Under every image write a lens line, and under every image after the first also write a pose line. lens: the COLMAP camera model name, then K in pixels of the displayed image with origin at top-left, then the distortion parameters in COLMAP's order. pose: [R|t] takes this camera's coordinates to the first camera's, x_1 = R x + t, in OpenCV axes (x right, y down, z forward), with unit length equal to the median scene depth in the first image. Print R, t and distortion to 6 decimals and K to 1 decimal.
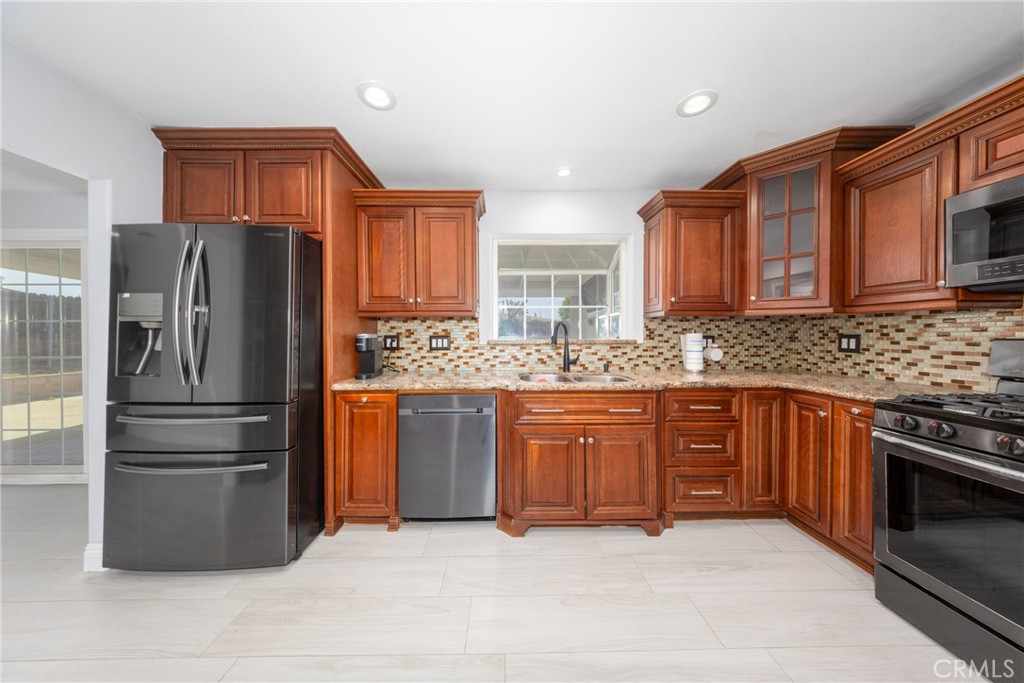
lens RADIAL K [[296.4, 0, 524.4], [0, 296.4, 337.1], [0, 0, 1]] dist [-0.006135, 0.000052]
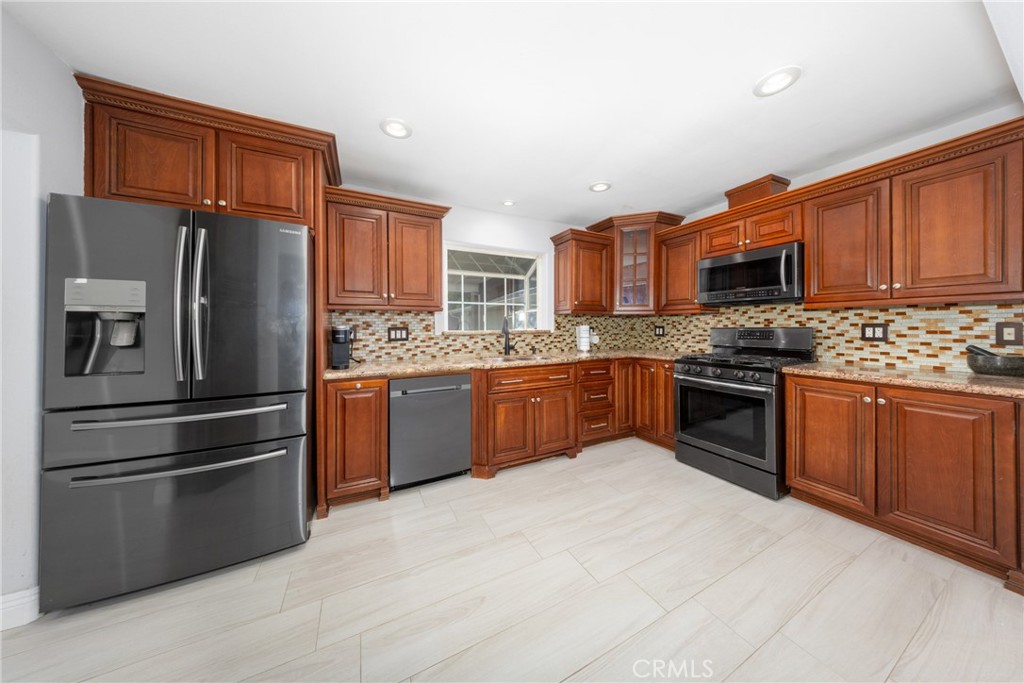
lens RADIAL K [[310.7, 0, 527.3], [0, 310.7, 330.3], [0, 0, 1]] dist [-0.000856, -0.000073]
pose [[0.886884, -0.007770, 0.461927, -0.442578], [0.006031, 0.999968, 0.005241, 0.001877], [-0.461953, -0.001862, 0.886902, -0.271275]]
